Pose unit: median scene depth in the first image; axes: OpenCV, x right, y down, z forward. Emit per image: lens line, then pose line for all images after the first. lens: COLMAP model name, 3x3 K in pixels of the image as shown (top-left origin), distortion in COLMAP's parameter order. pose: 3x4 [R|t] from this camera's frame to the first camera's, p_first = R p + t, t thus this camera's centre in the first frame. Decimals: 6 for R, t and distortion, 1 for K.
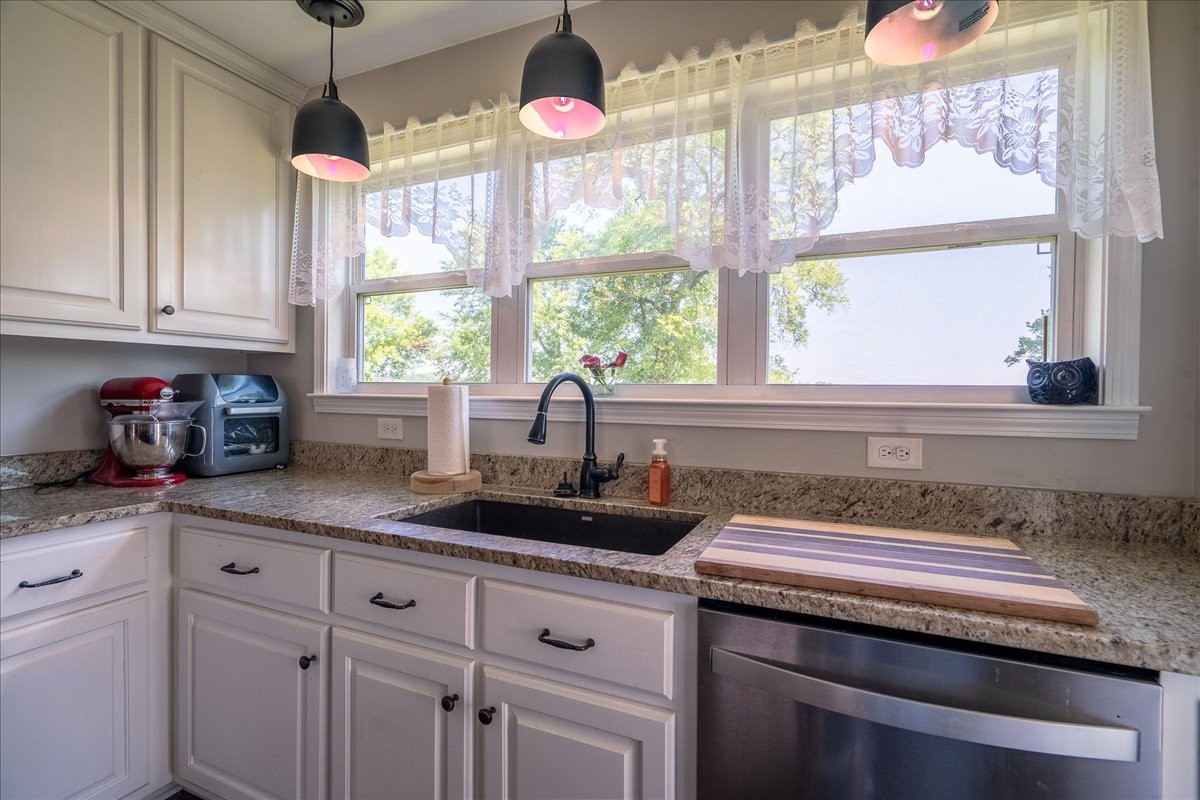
lens RADIAL K [[572.7, 0, 602.5], [0, 572.7, 394.5], [0, 0, 1]] dist [0.001831, 0.000298]
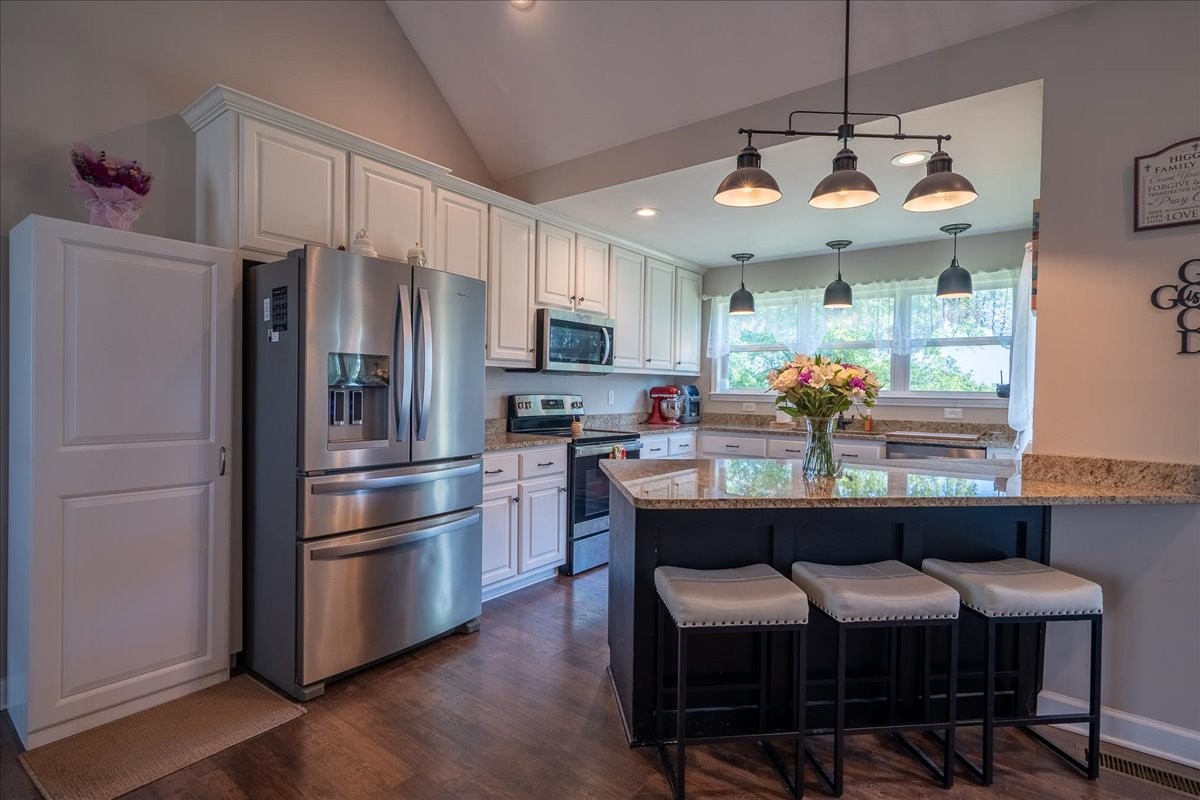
lens RADIAL K [[572.7, 0, 602.1], [0, 572.7, 394.8], [0, 0, 1]] dist [0.001831, 0.000298]
pose [[0.967610, 0.009763, -0.252262, -0.415053], [-0.009398, 0.999952, 0.002651, 0.005829], [0.252276, -0.000194, 0.967655, -1.881621]]
